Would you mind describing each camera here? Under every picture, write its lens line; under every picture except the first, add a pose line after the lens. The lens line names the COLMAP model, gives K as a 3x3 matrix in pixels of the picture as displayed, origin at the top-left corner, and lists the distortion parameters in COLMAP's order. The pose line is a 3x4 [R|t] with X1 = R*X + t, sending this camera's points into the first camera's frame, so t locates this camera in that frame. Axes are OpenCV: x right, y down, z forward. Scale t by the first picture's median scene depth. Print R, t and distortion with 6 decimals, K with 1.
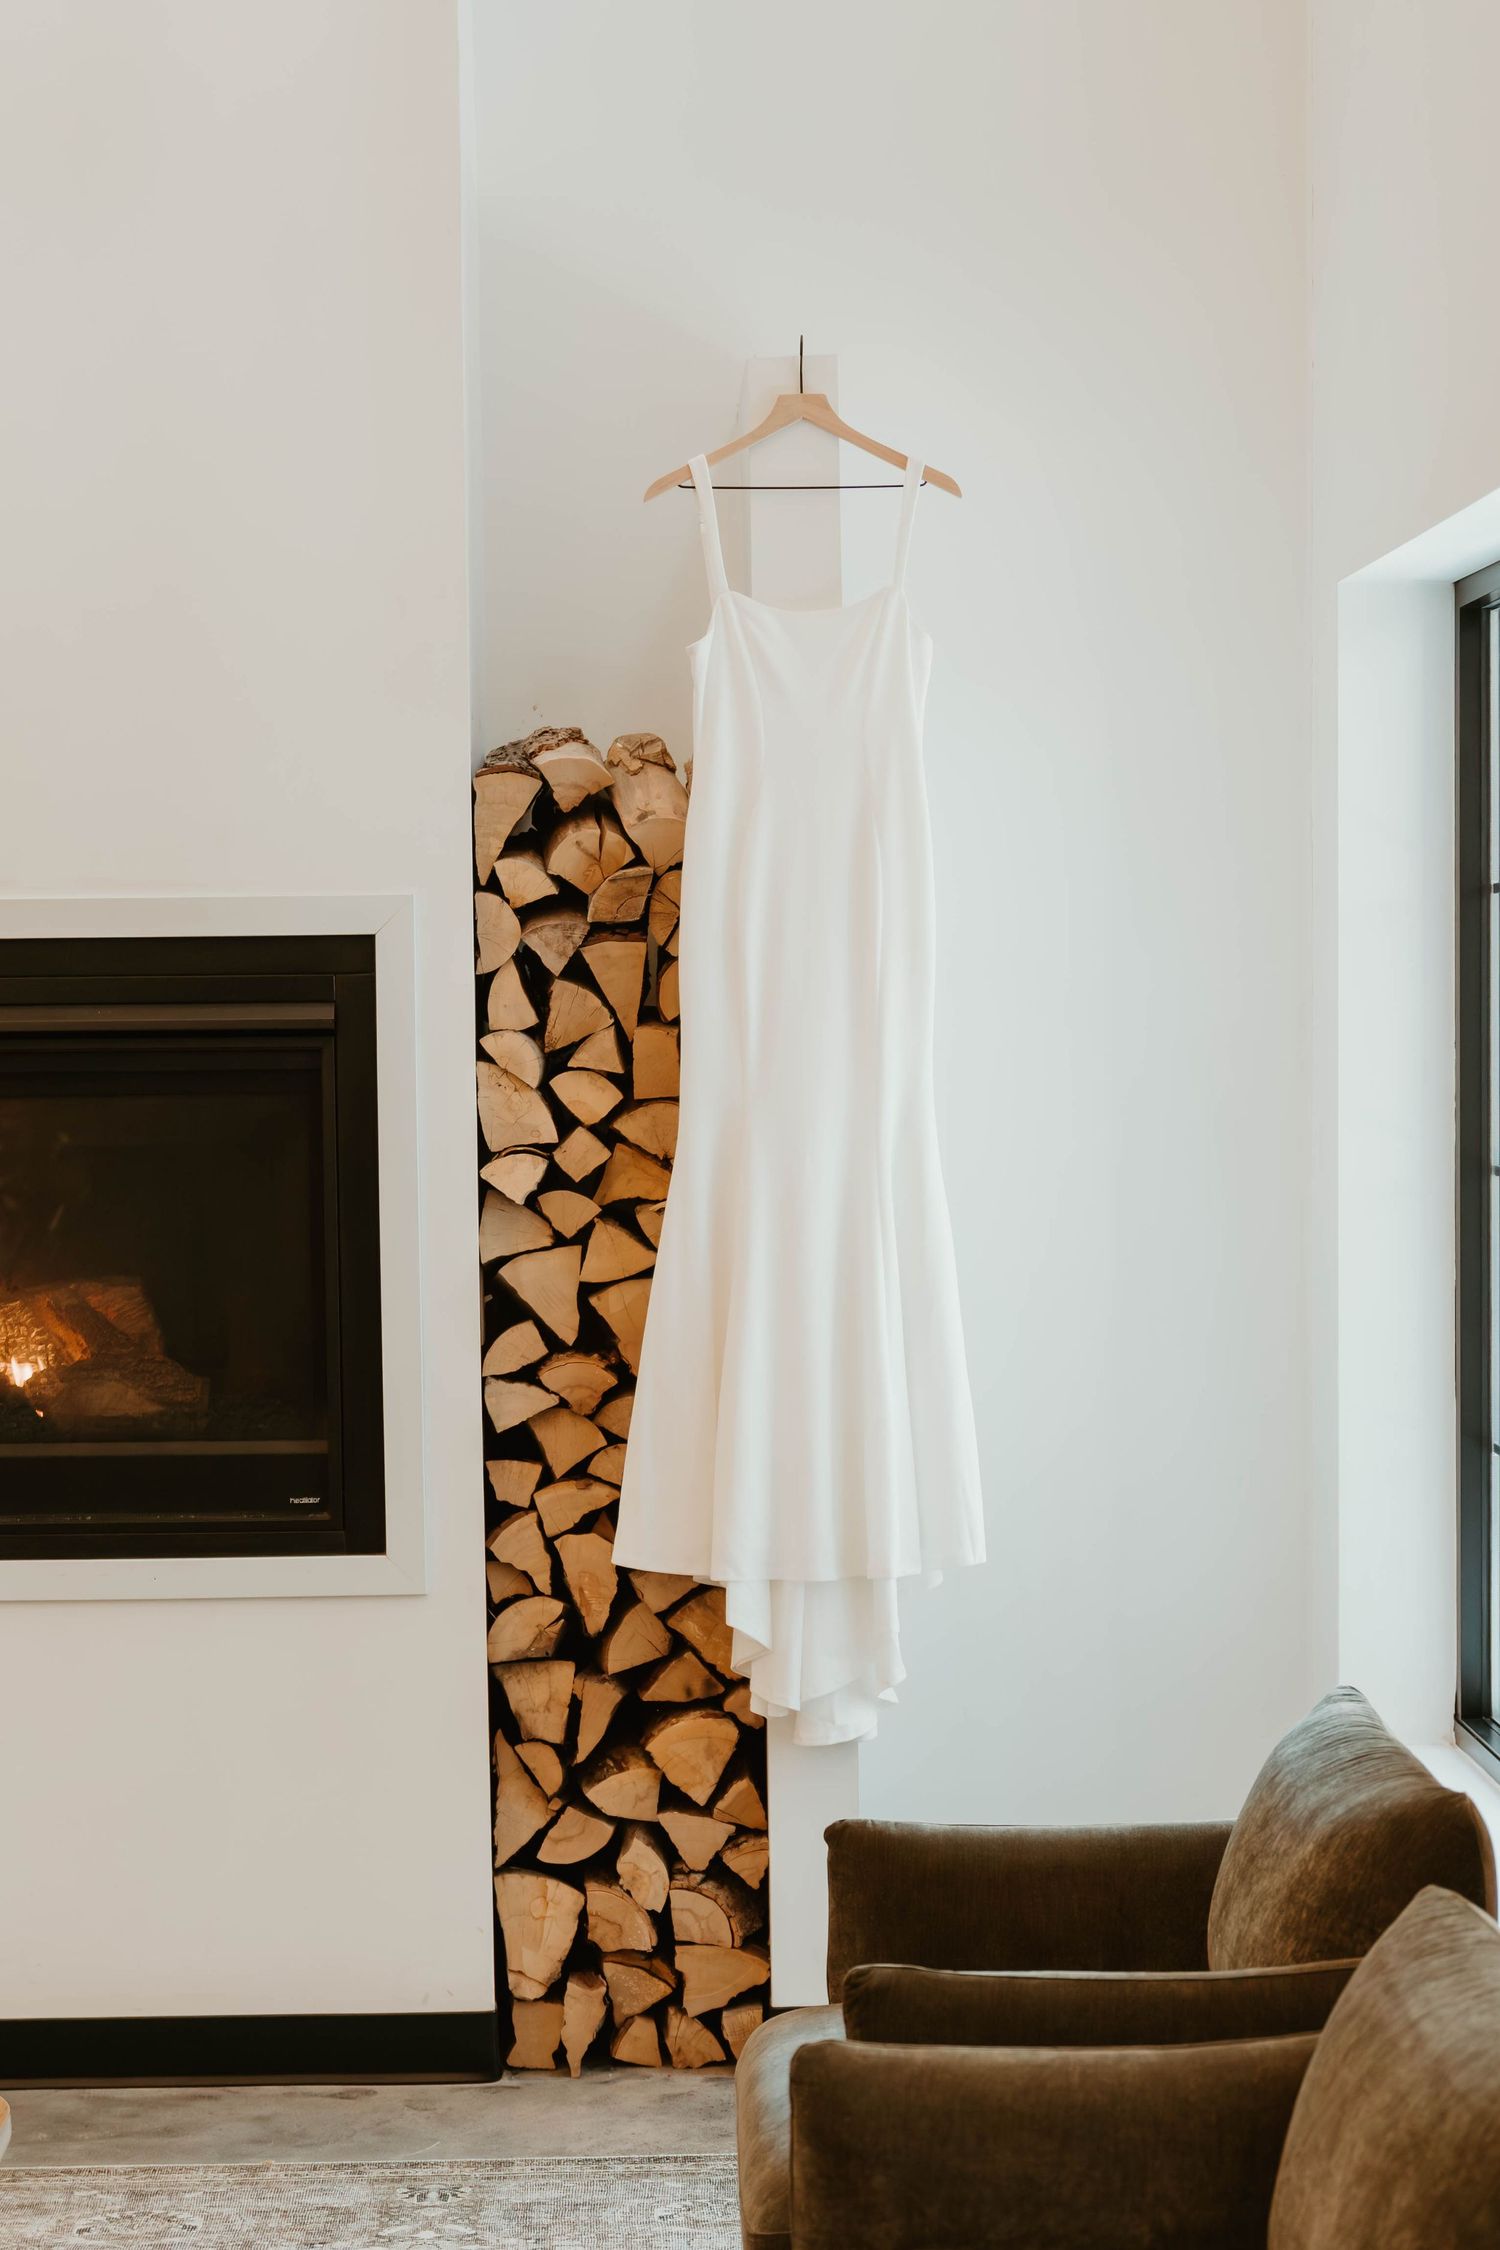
lens RADIAL K [[4061.7, 0, 790.9], [0, 4061.7, 1254.6], [0, 0, 1]] dist [-0.025111, -0.059319]
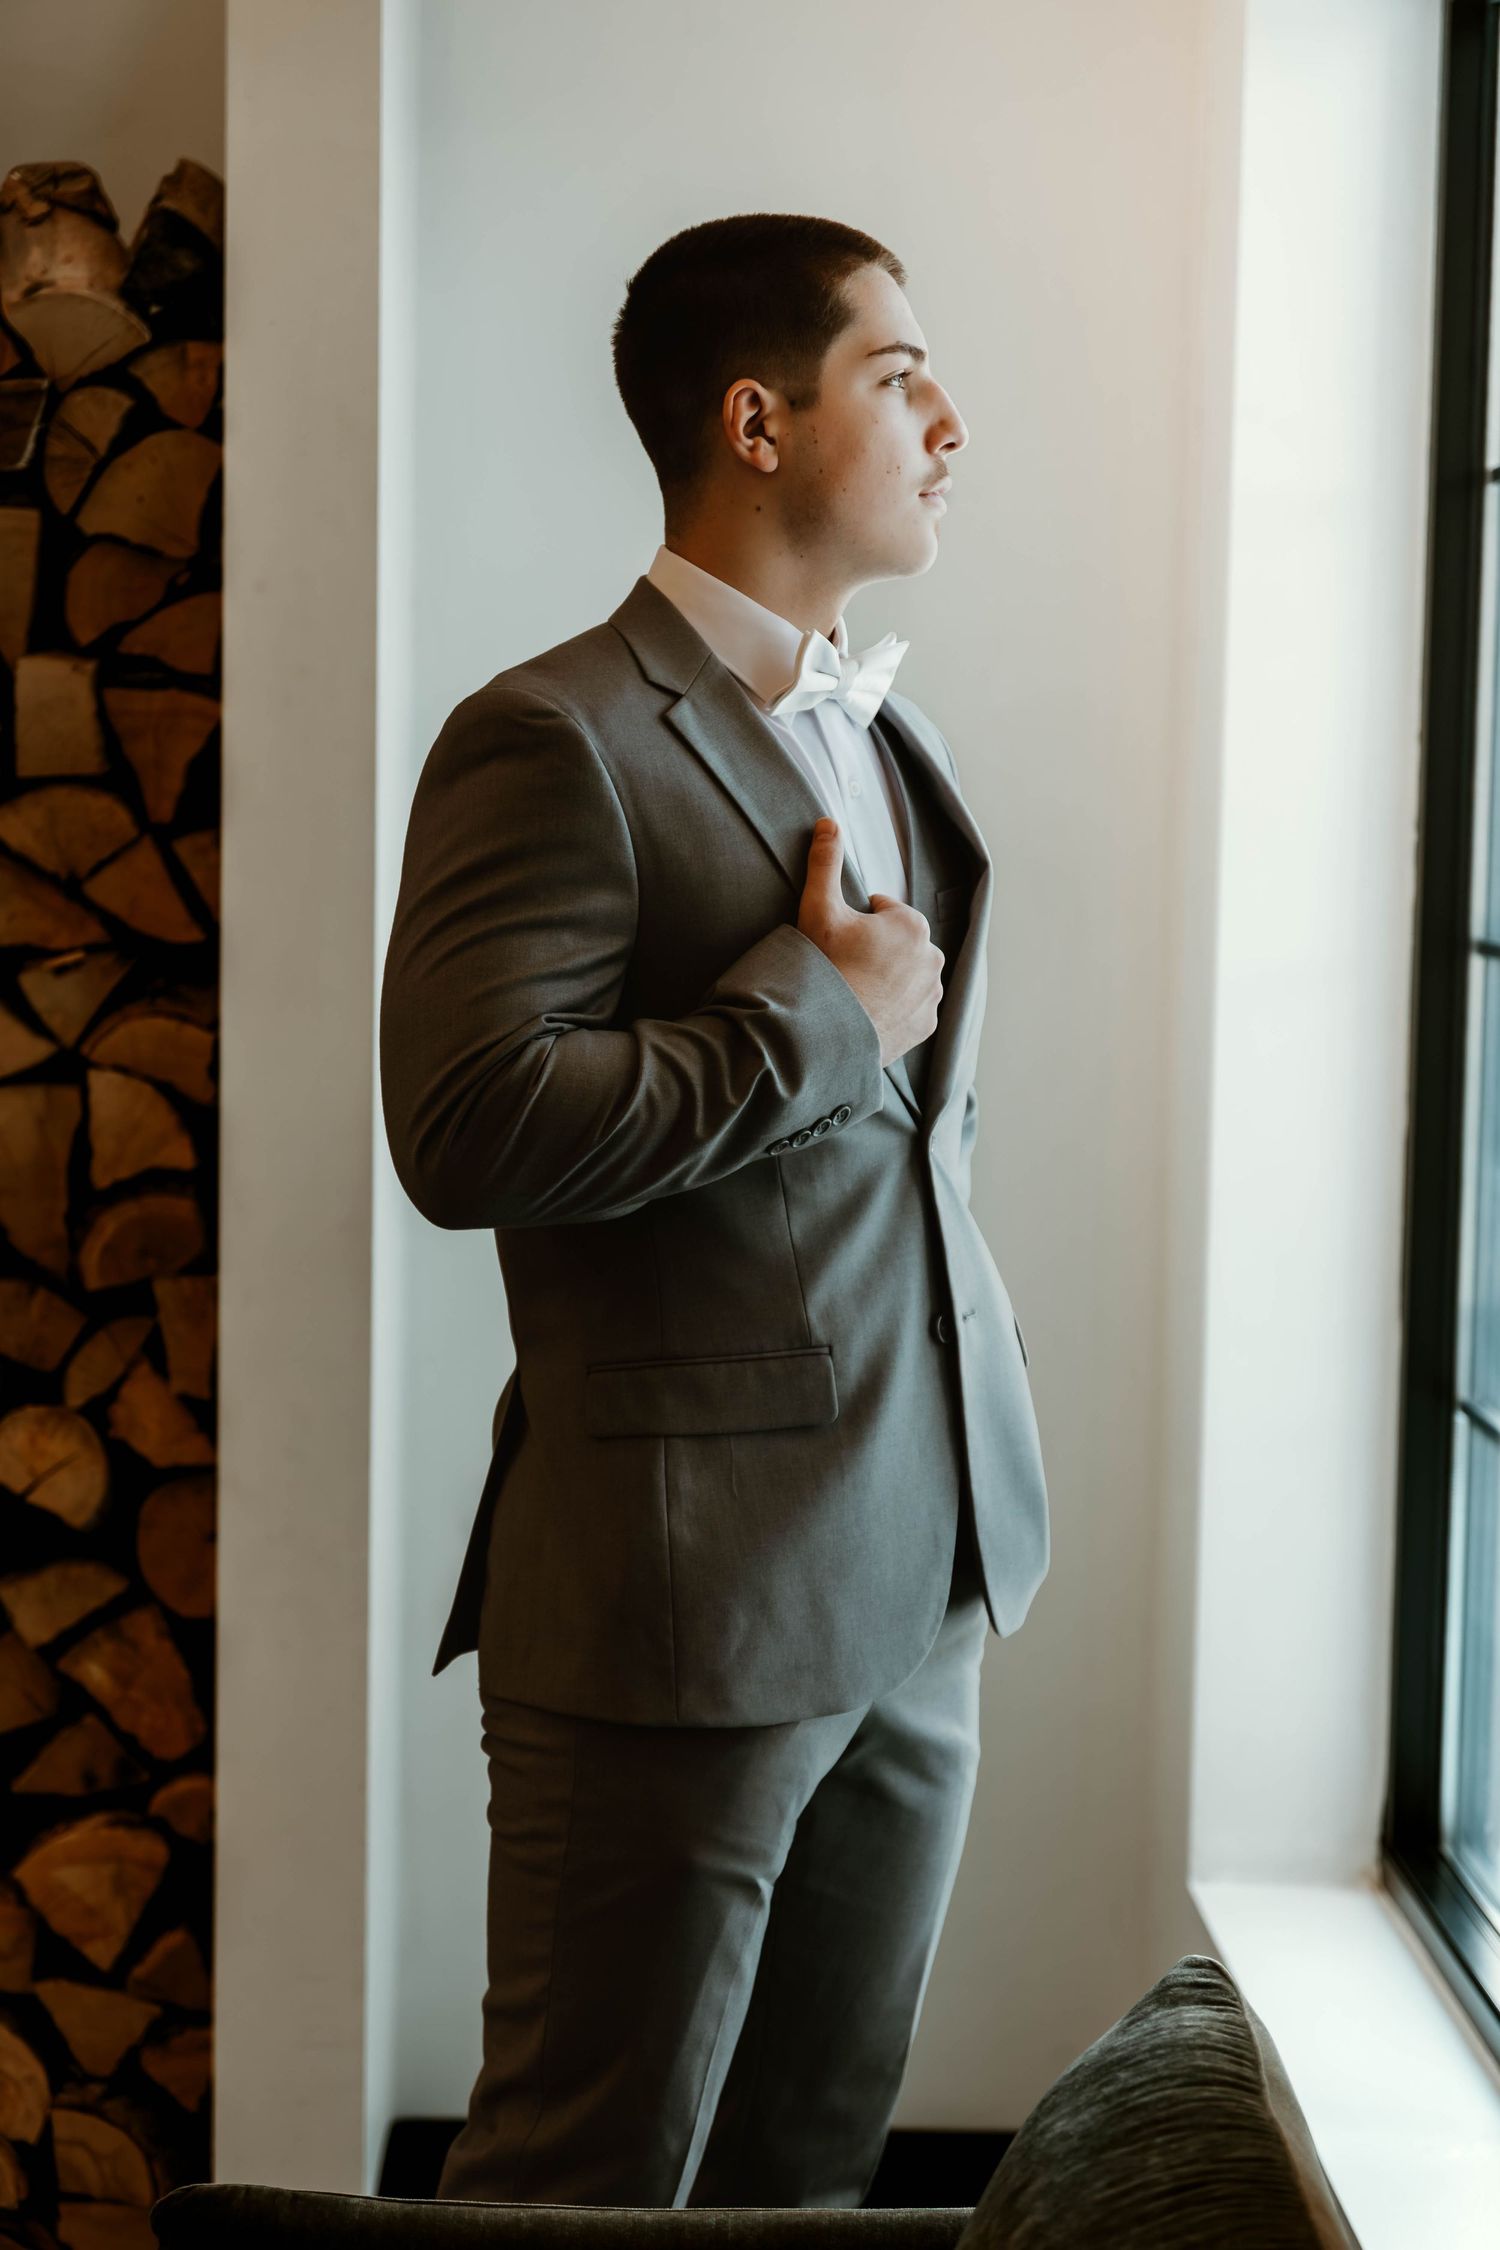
lens RADIAL K [[4316.6, 0, 574.3], [0, 4316.6, 1123.0], [0, 0, 1]] dist [0.009514, -0.136923]
pose [[0.999301, 0.030698, -0.021353, 0.056336], [-0.030162, 0.999232, 0.025020, -0.006422], [0.022105, -0.024358, 0.999459, 0.372507]]
